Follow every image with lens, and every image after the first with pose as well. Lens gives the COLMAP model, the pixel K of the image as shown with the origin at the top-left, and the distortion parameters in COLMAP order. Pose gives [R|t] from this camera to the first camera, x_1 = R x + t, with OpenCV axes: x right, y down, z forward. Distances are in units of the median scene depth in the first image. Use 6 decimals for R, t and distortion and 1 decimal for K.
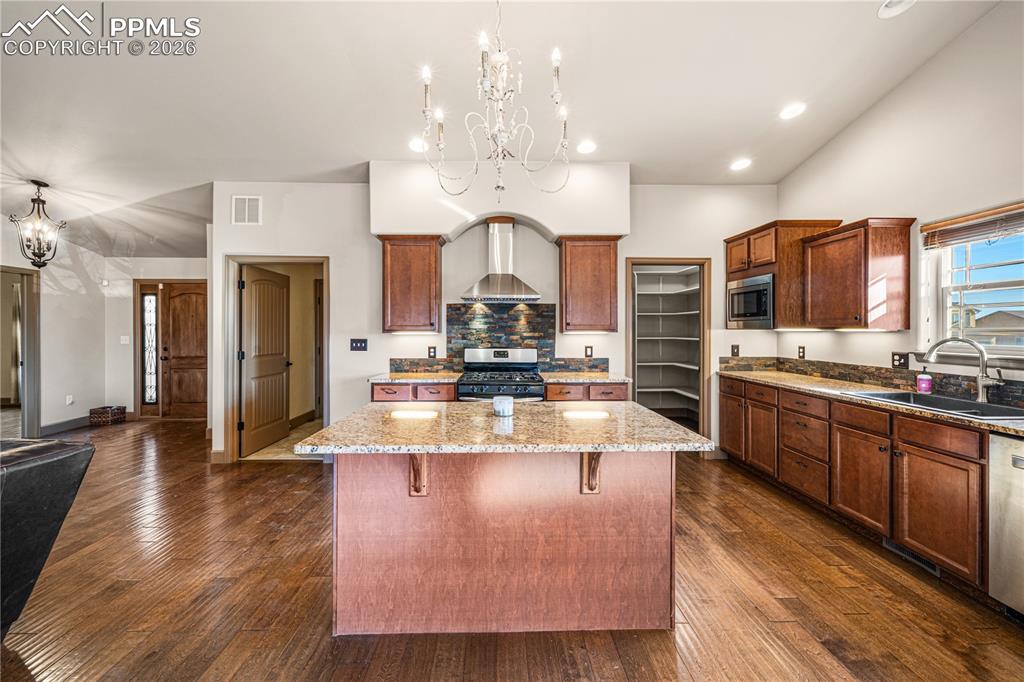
lens RADIAL K [[417.6, 0, 510.2], [0, 417.6, 328.5], [0, 0, 1]] dist [0.000238, -0.000099]
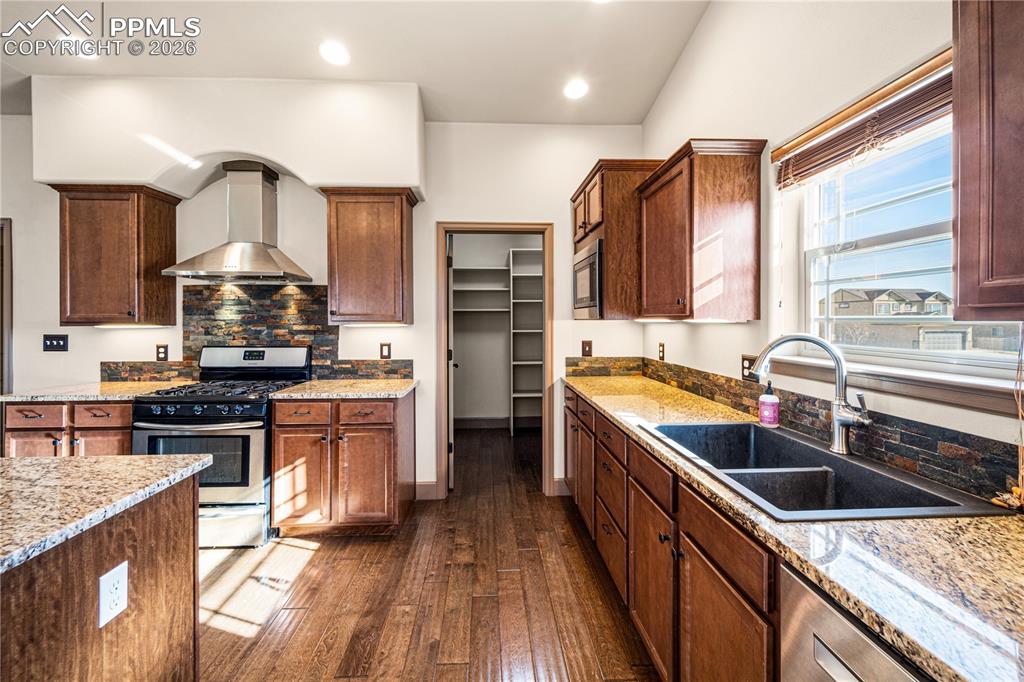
lens RADIAL K [[423.5, 0, 507.1], [0, 423.5, 320.4], [0, 0, 1]] dist [-0.000092, 0.000013]
pose [[0.999666, -0.002209, 0.025731, 0.395325], [0.002152, 0.999995, 0.002243, 0.000734], [-0.025736, -0.002187, 0.999666, 0.264592]]
